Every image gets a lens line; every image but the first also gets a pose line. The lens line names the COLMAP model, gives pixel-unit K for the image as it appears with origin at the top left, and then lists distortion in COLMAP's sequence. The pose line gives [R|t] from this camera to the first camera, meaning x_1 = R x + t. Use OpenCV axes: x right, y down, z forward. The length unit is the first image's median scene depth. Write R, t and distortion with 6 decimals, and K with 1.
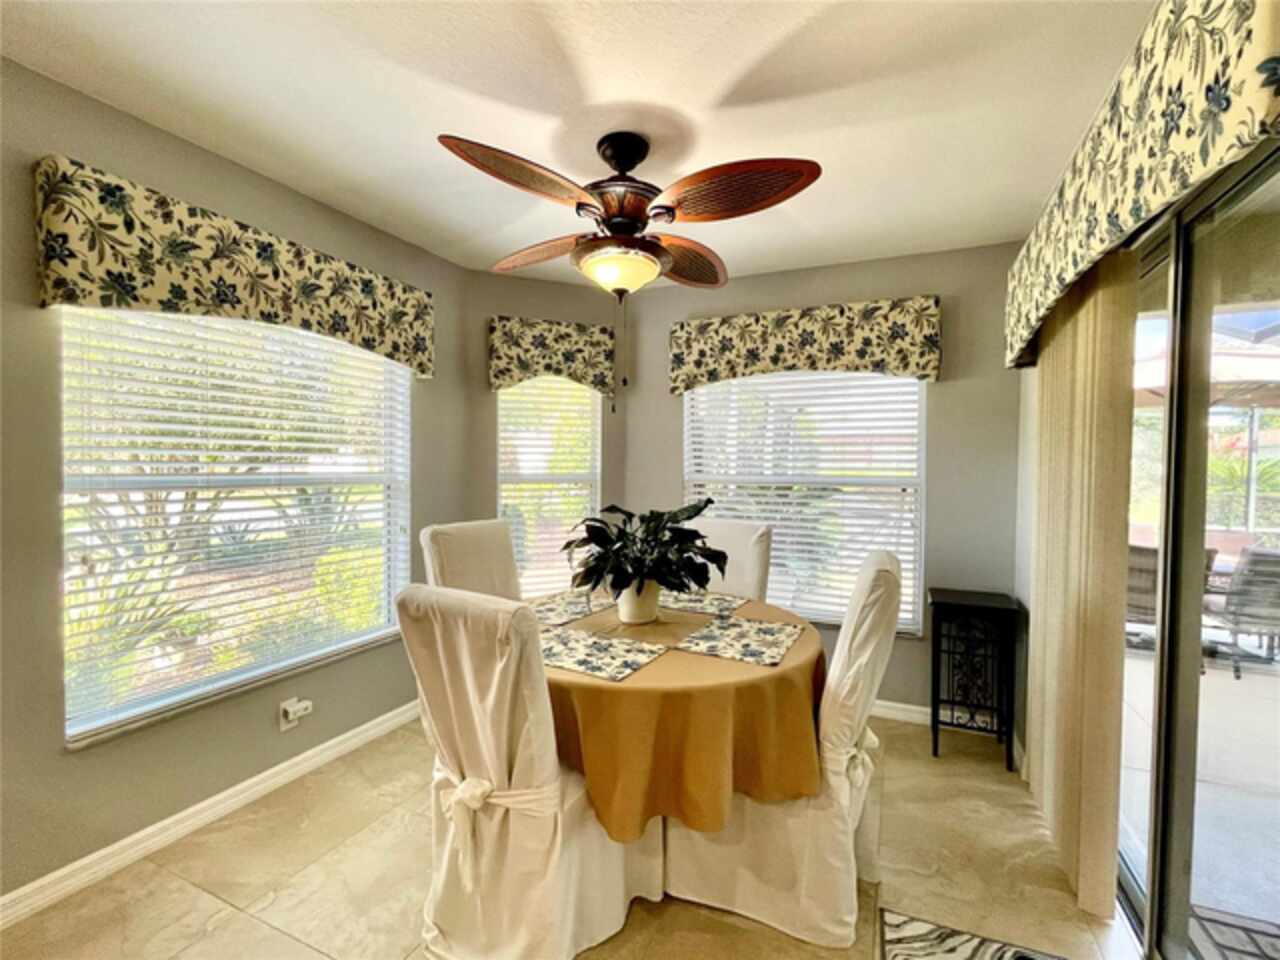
lens RADIAL K [[564.6, 0, 641.2], [0, 564.6, 482.7], [0, 0, 1]] dist [-0.000154, -0.000062]
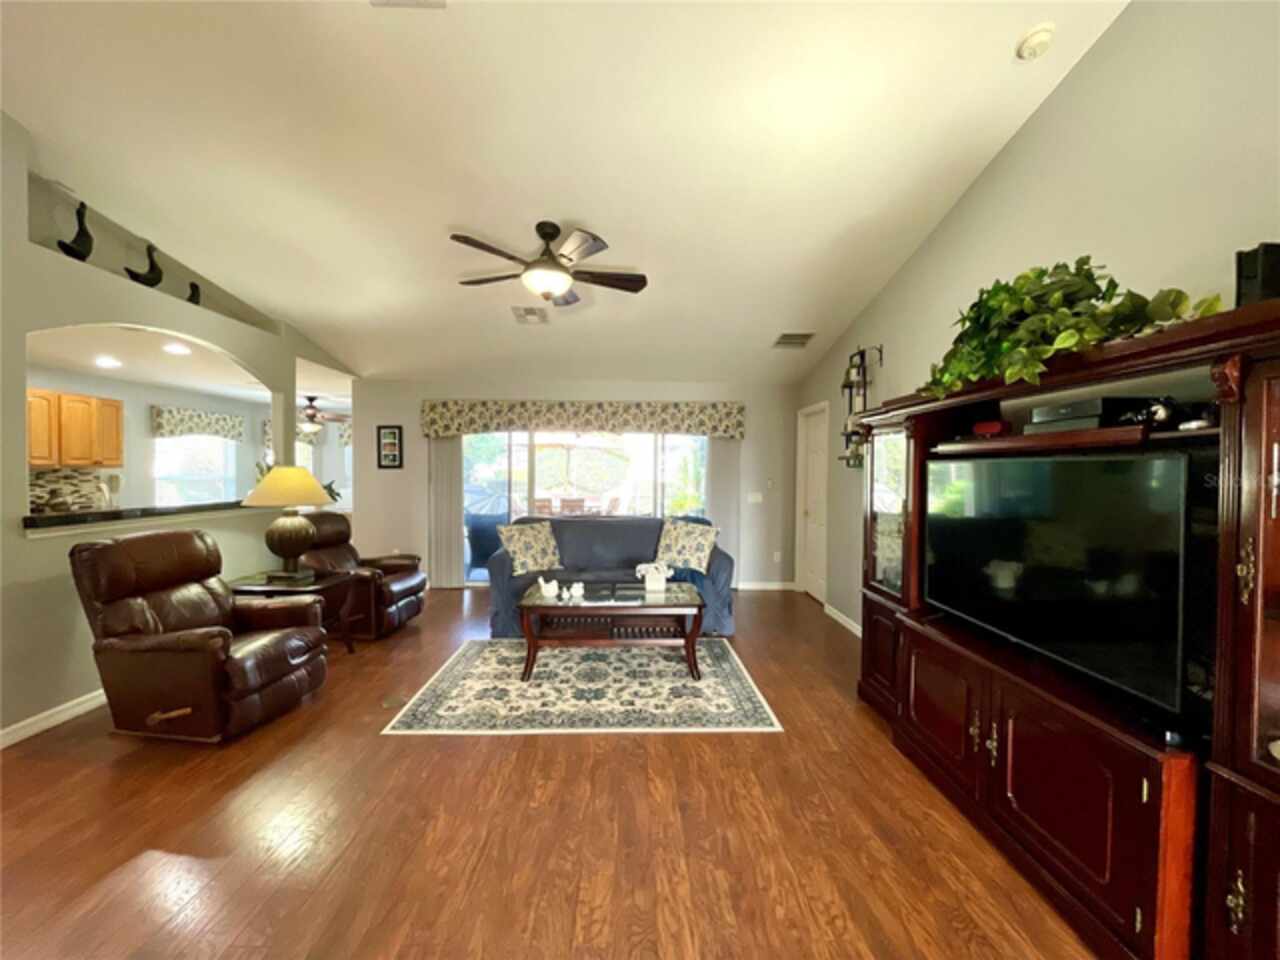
lens RADIAL K [[517.8, 0, 642.4], [0, 517.8, 479.8], [0, 0, 1]] dist [-0.000119, -0.000156]
pose [[0.899057, -0.010226, 0.437713, 0.299133], [0.012460, 0.999920, -0.002233, 0.035613], [-0.437655, 0.007462, 0.899112, -2.164094]]
